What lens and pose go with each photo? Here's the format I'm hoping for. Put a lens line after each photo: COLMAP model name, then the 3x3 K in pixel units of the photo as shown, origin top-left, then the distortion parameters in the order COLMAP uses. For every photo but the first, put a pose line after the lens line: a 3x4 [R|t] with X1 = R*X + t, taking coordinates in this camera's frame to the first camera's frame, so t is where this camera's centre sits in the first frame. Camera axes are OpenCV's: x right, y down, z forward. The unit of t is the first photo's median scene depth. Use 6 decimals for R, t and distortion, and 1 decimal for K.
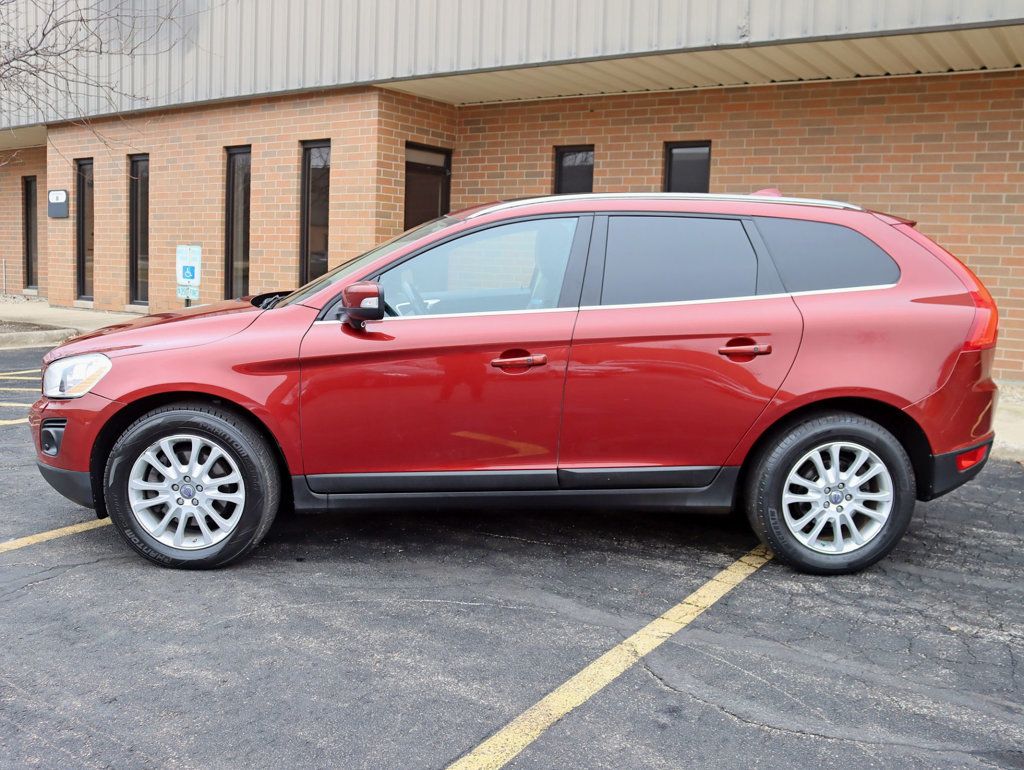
lens RADIAL K [[898.4, 0, 512.0], [0, 898.4, 385.0], [0, 0, 1]] dist [-0.133786, 0.102997]
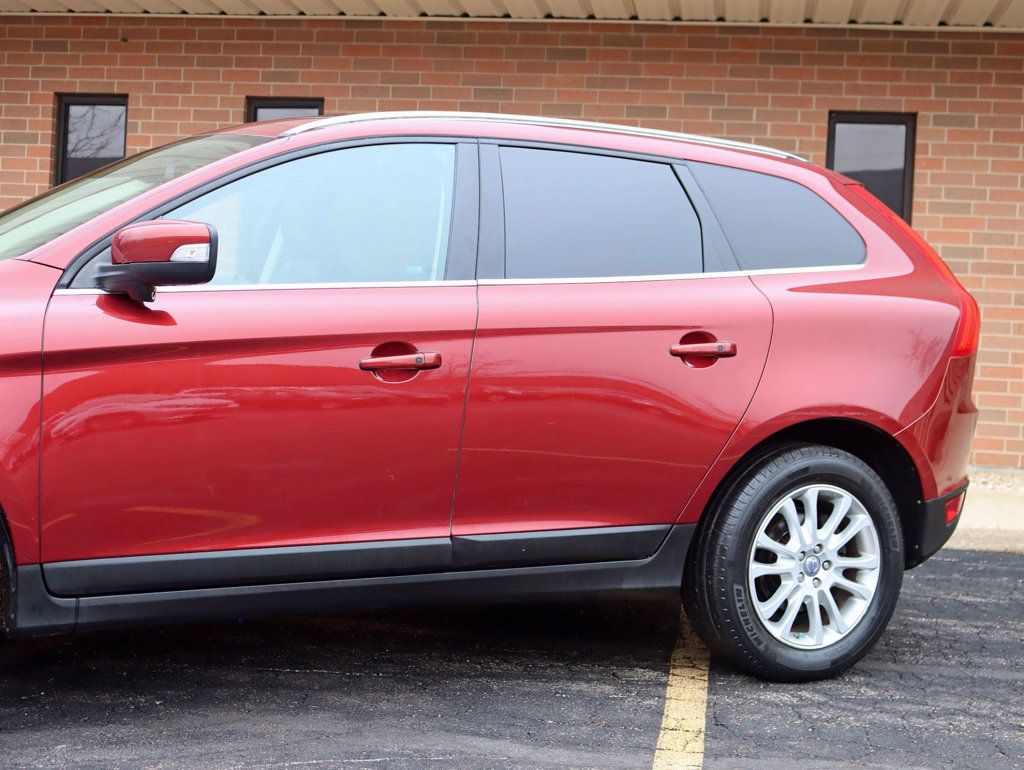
lens RADIAL K [[1423.9, 0, 512.0], [0, 1423.9, 385.0], [0, 0, 1]] dist [-0.073025, 0.043244]
pose [[0.914674, 0.000204, 0.404193, -0.298448], [0.032513, 0.996722, -0.074078, 0.060701], [-0.402883, 0.080899, 0.911669, 0.068760]]
